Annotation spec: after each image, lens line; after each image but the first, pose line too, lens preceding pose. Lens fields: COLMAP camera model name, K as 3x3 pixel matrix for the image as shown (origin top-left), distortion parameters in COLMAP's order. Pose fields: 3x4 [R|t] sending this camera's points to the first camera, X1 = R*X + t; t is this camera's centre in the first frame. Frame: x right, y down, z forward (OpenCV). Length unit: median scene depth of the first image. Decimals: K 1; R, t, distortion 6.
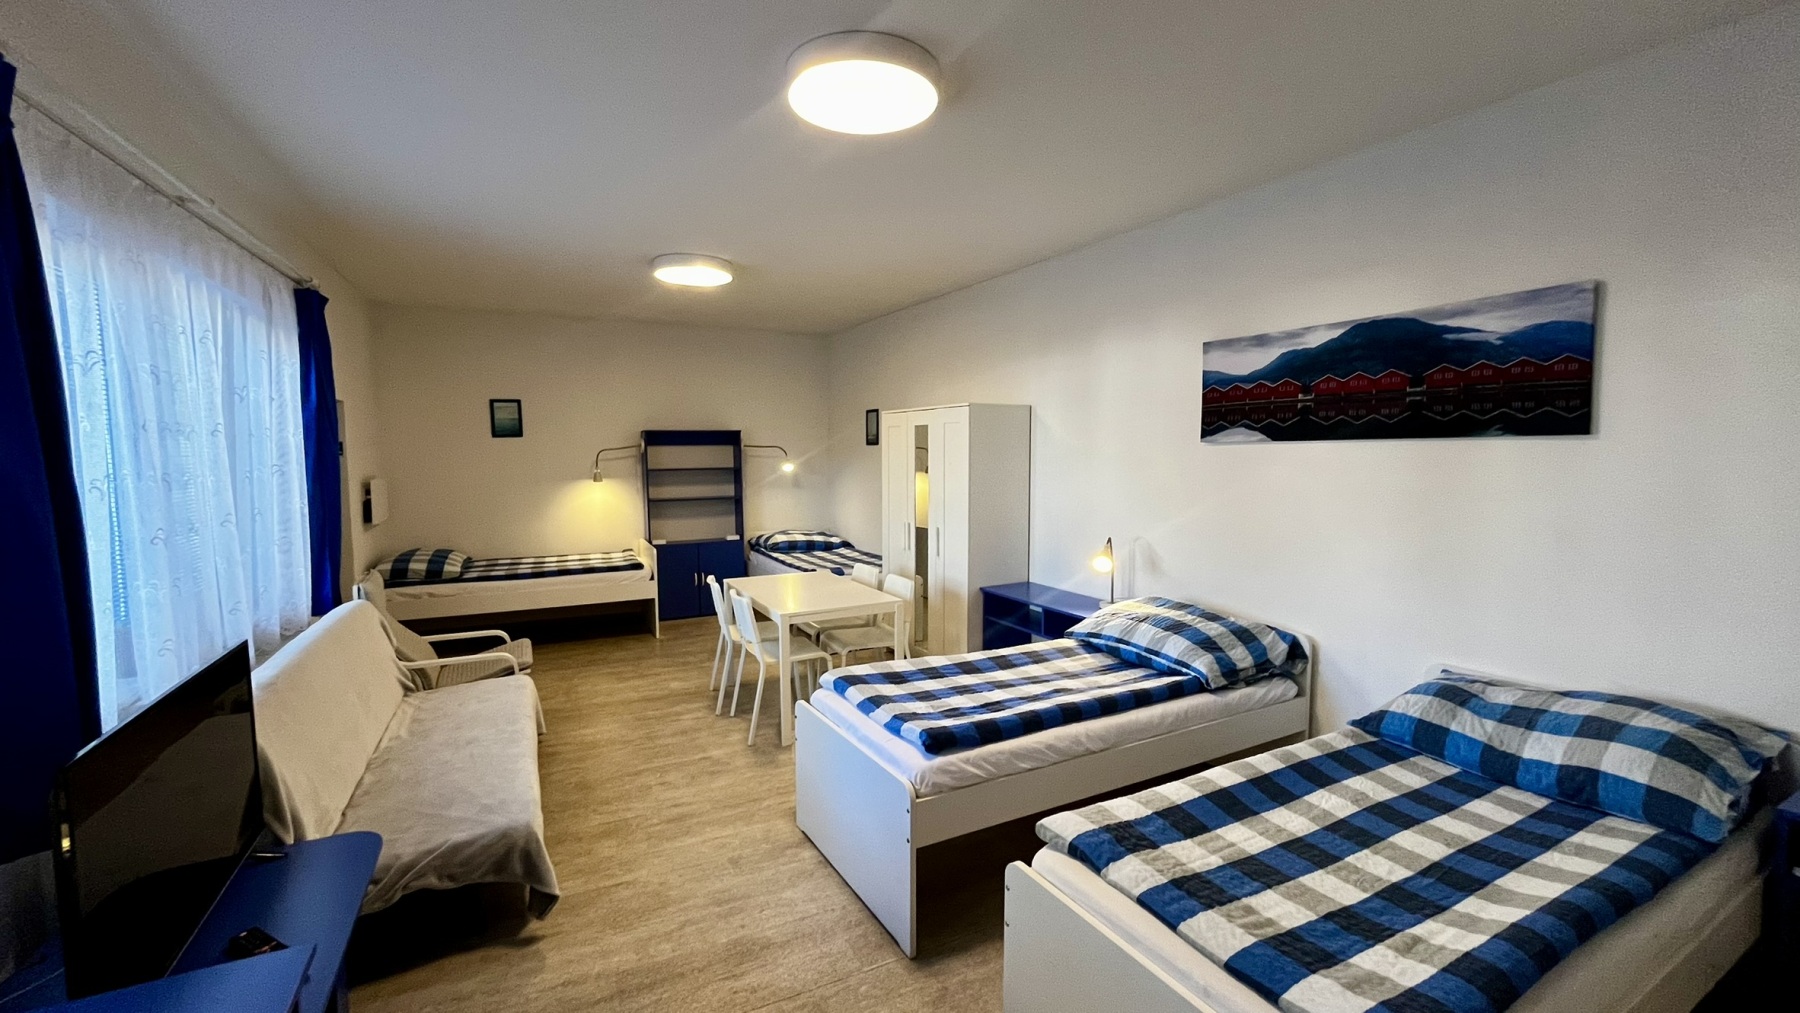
lens RADIAL K [[735.4, 0, 902.2], [0, 735.4, 504.3], [0, 0, 1]] dist [-0.000933, -0.000022]
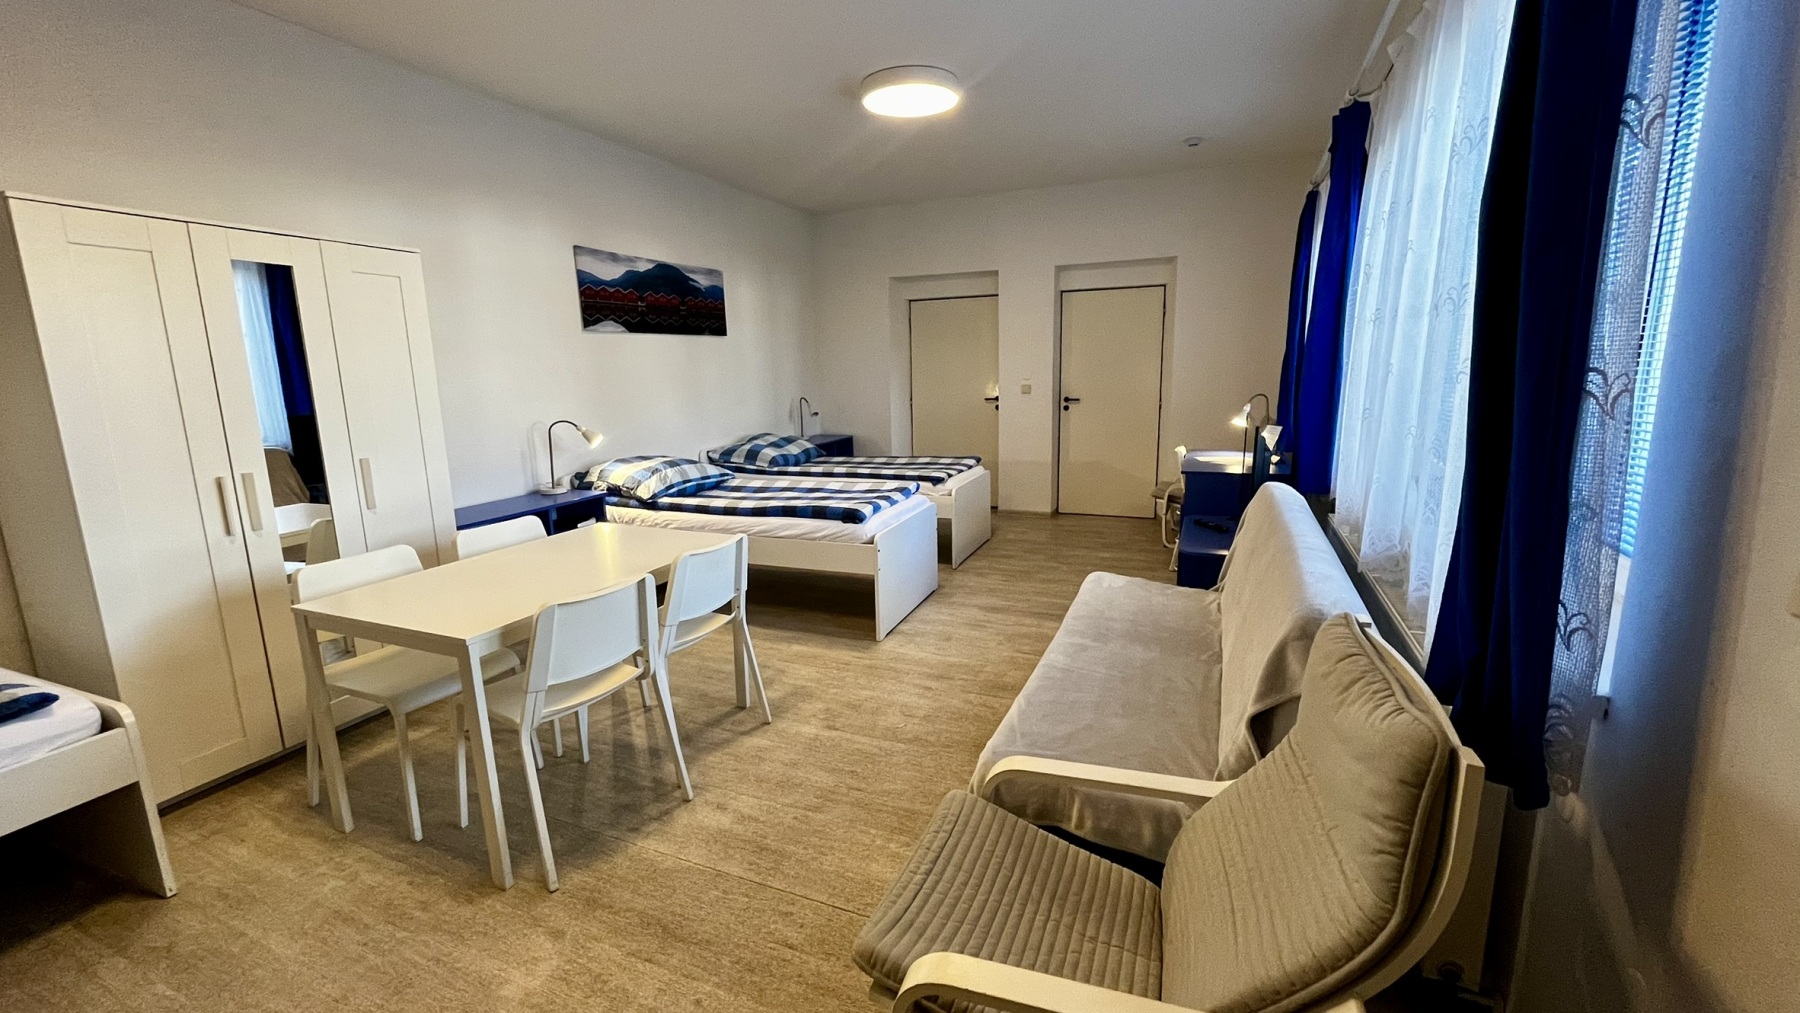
lens RADIAL K [[735.4, 0, 898.2], [0, 735.4, 504.7], [0, 0, 1]] dist [-0.000933, -0.000022]
pose [[-0.635833, -0.123779, 0.761836, -0.985552], [0.085373, 0.969721, 0.228808, -0.043913], [-0.767090, 0.210524, -0.606013, 1.566758]]
